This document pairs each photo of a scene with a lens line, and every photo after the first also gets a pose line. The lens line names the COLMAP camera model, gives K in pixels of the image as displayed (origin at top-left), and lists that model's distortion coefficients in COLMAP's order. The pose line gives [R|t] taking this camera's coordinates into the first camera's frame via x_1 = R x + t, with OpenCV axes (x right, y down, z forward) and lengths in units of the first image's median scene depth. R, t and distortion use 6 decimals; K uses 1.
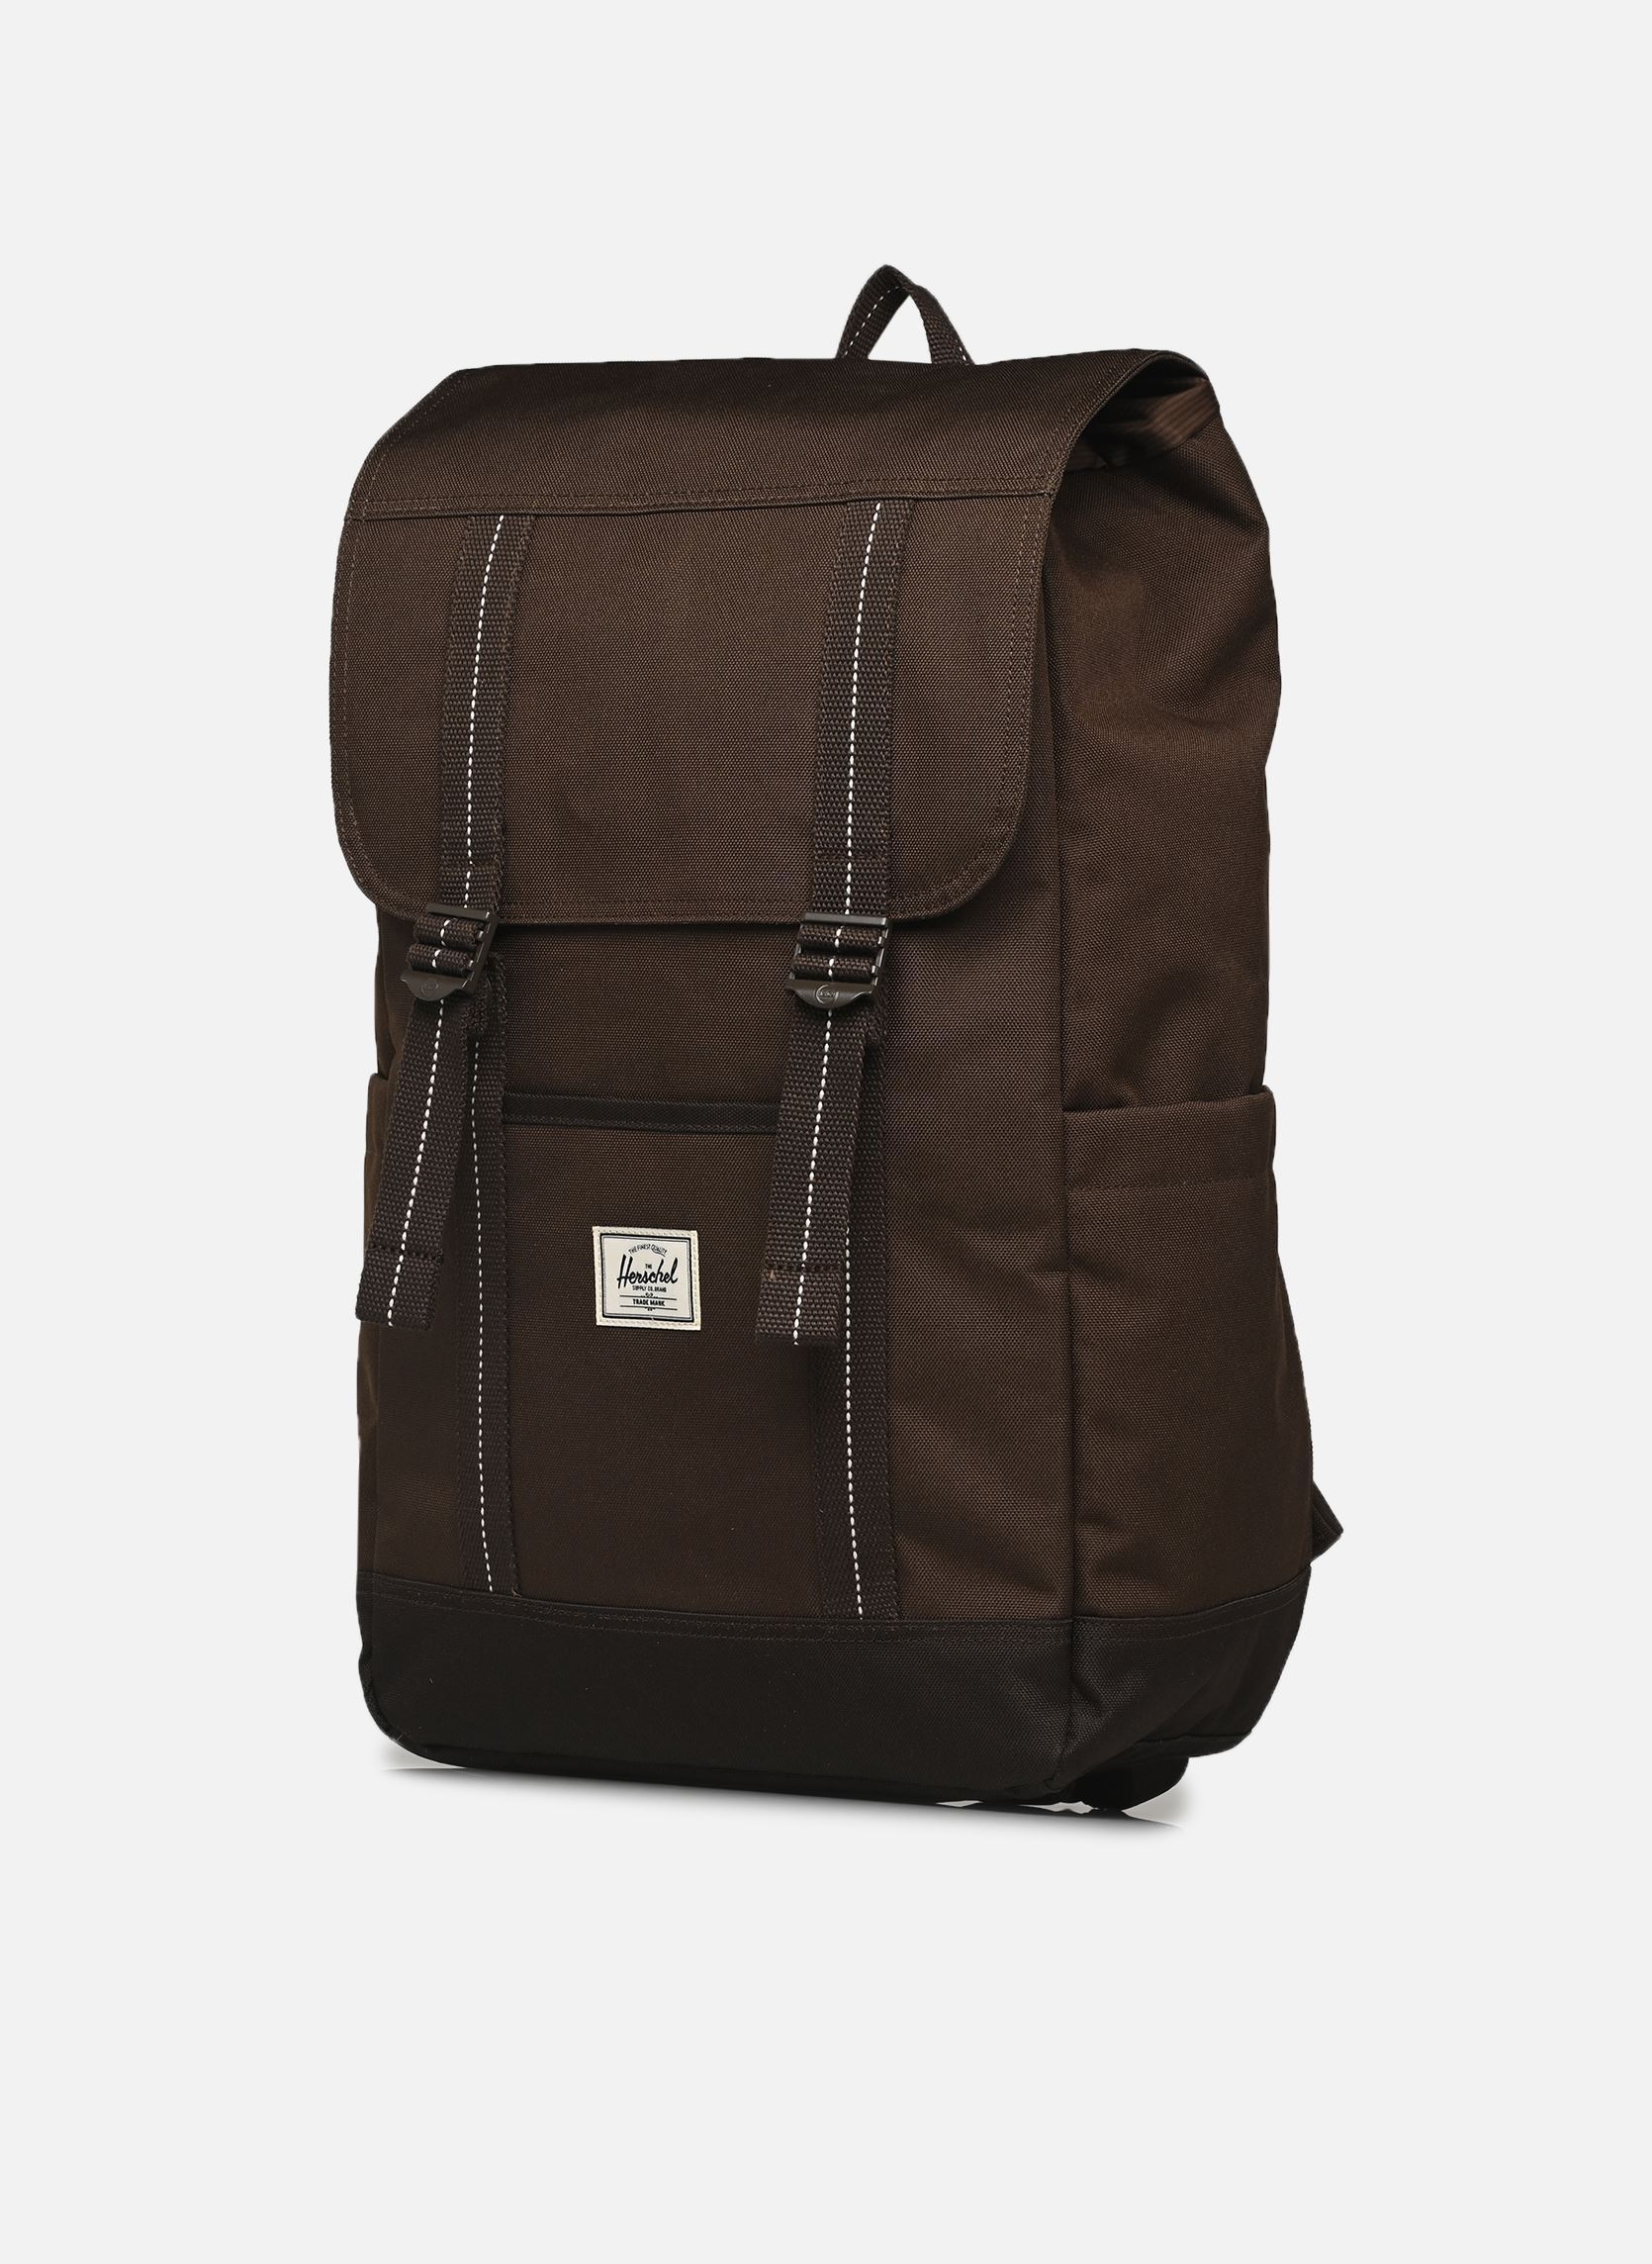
lens RADIAL K [[7307.8, 0, 825.7], [0, 7307.8, 1132.4], [0, 0, 1]] dist [-0.159130, 0.000000]
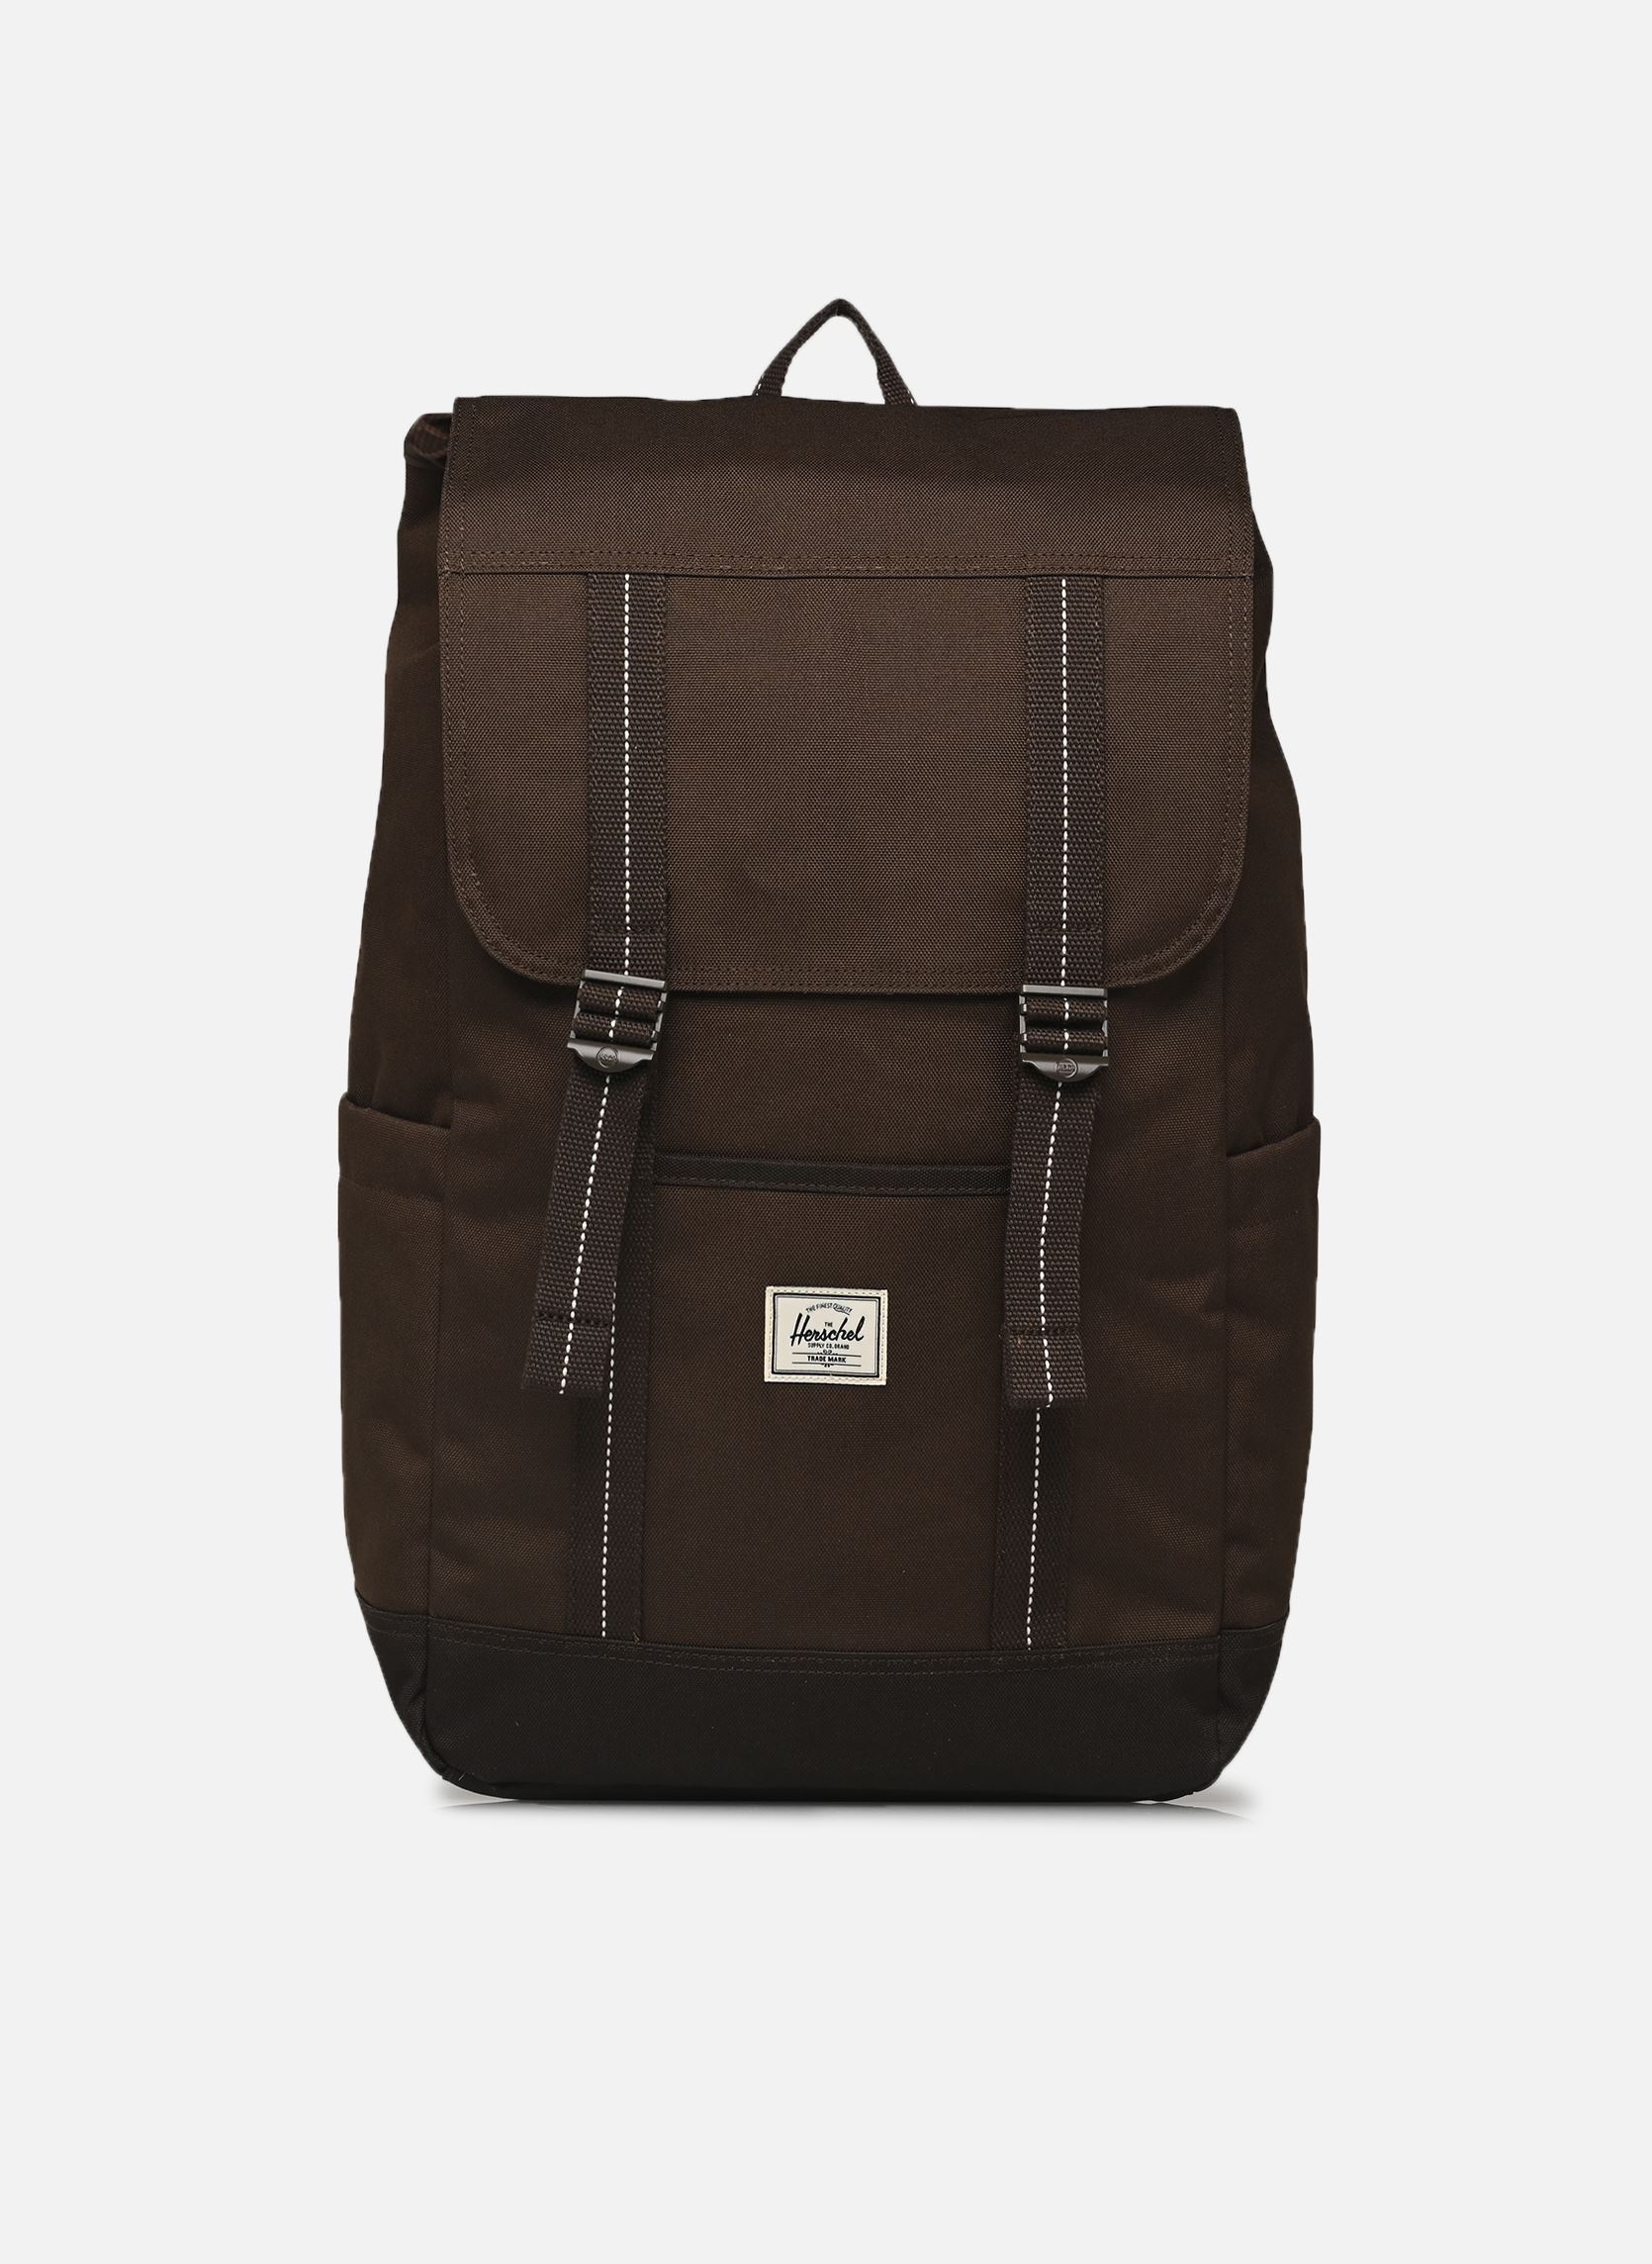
lens RADIAL K [[7307.8, 0, 826.1], [0, 7307.8, 1130.5], [0, 0, 1]] dist [-0.159130, 0.000000]
pose [[0.876705, -0.059912, 0.477283, -0.510325], [0.006178, 0.993534, 0.113367, -0.124329], [-0.480989, -0.096441, 0.871406, 0.114647]]
